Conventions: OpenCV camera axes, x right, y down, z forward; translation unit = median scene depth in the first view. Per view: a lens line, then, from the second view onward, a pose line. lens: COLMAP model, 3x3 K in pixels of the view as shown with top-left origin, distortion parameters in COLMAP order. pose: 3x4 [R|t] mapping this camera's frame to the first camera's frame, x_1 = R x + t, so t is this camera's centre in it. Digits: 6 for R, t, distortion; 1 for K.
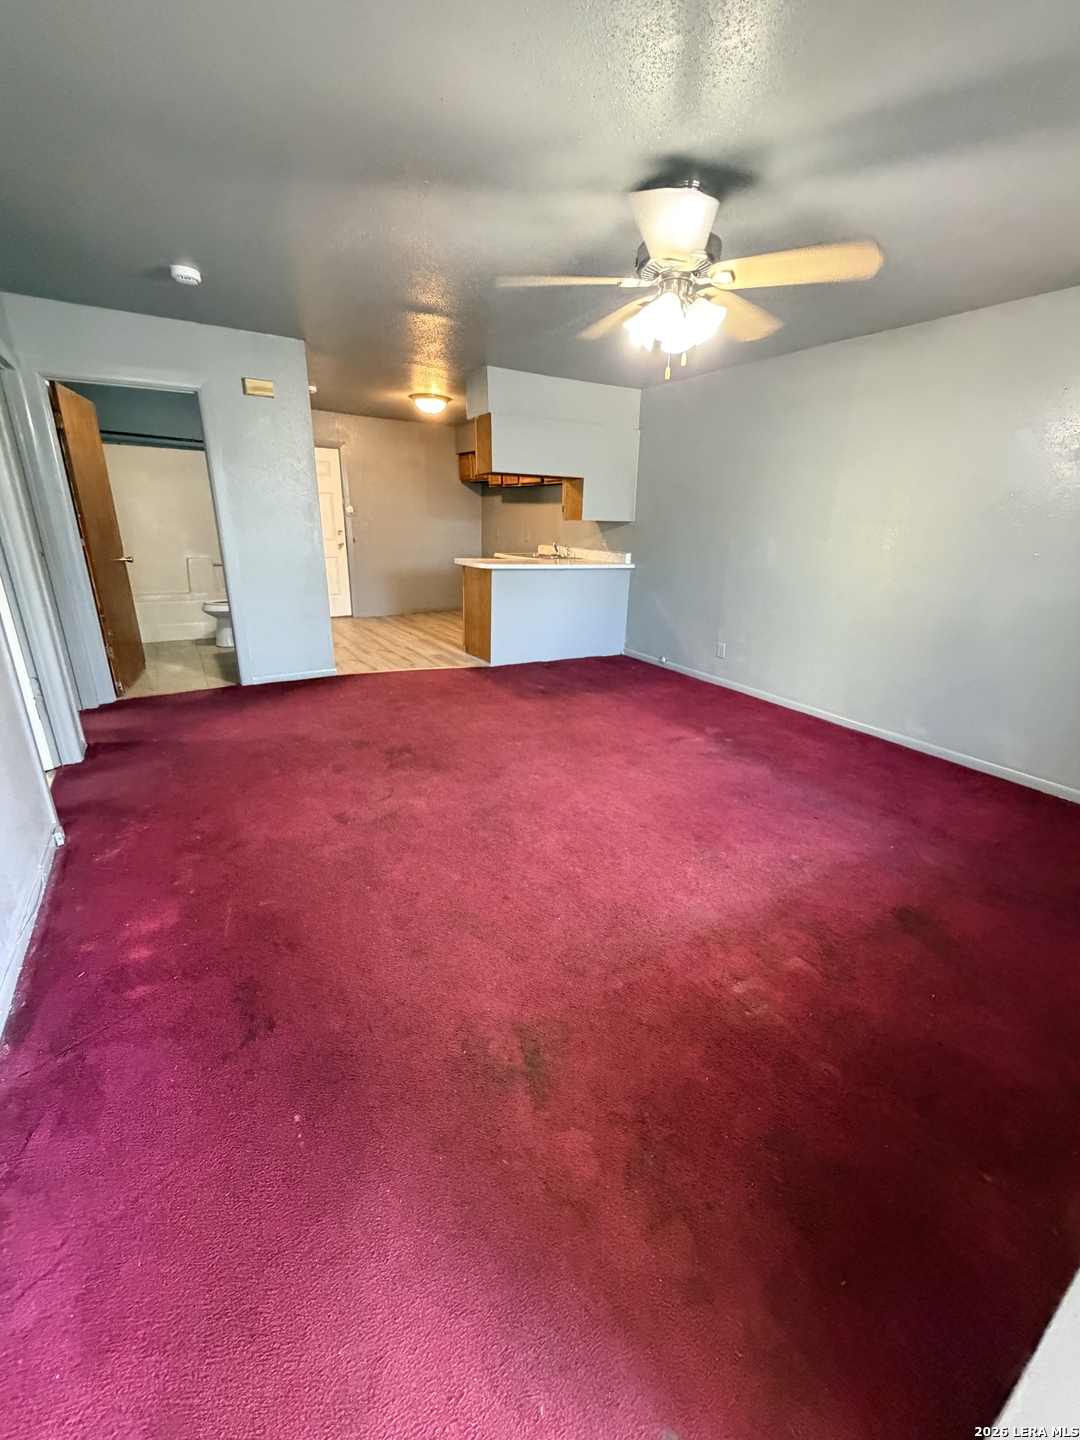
lens RADIAL K [[583.1, 0, 540.0], [0, 583.1, 720.0], [0, 0, 1]] dist [0.000524, 0.000163]
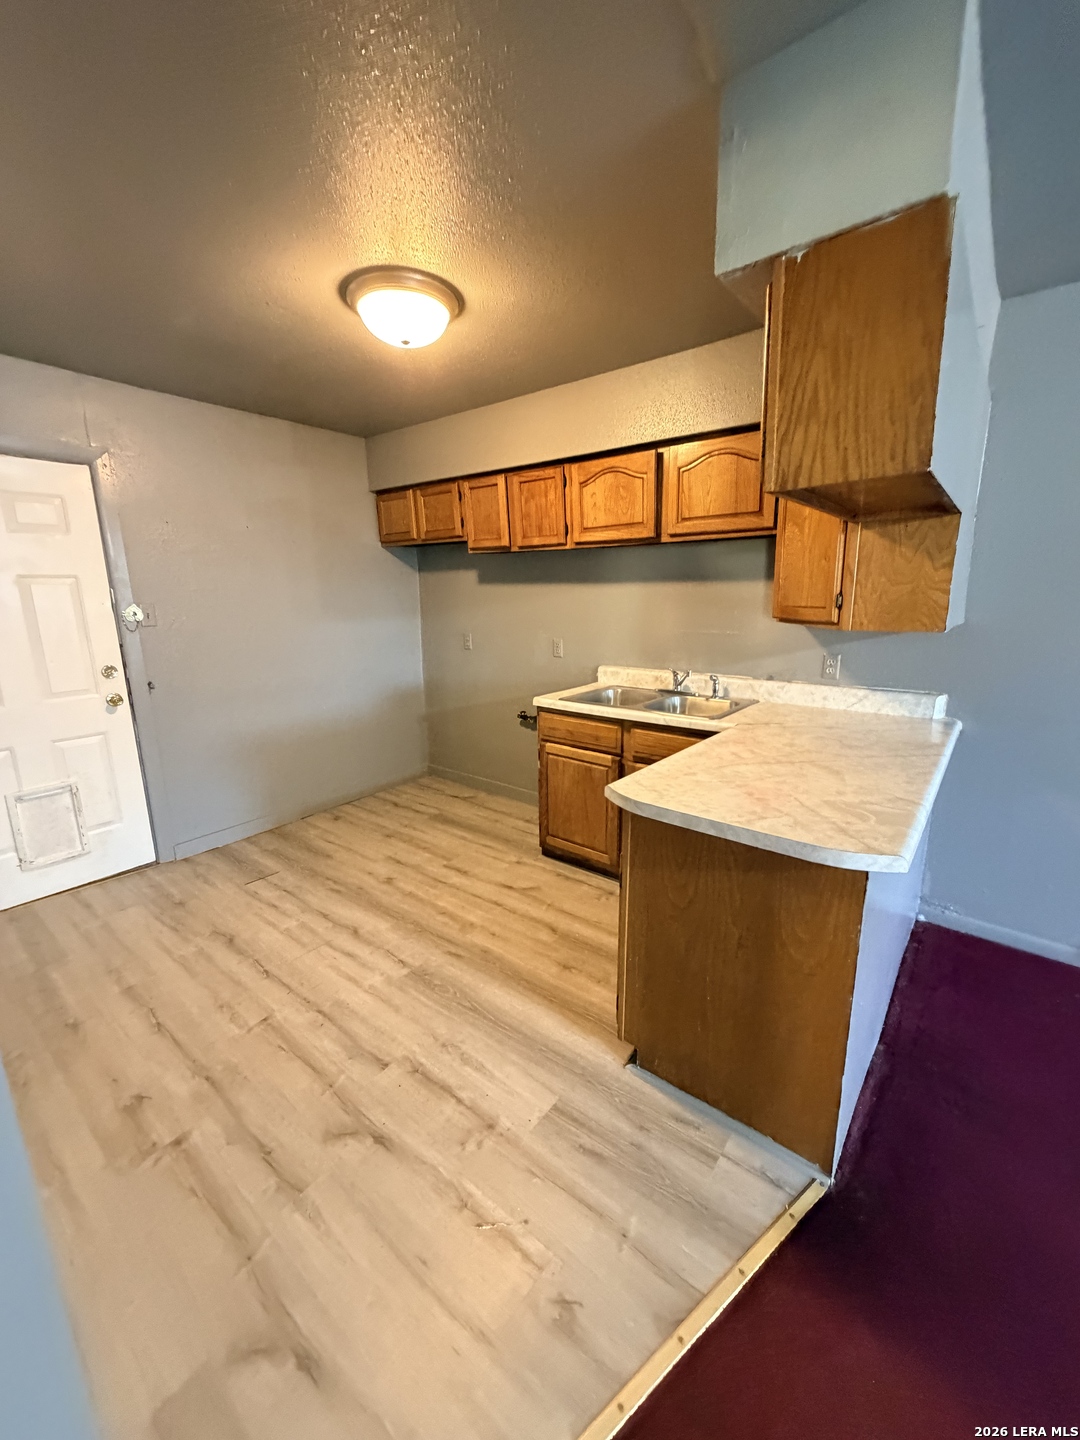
lens RADIAL K [[583.1, 0, 540.0], [0, 583.1, 720.0], [0, 0, 1]] dist [0.000524, 0.000163]
pose [[0.948572, -0.105339, 0.298521, -0.188627], [0.138269, 0.986171, -0.091370, -0.213597], [-0.284768, 0.127947, 0.950019, 0.549178]]
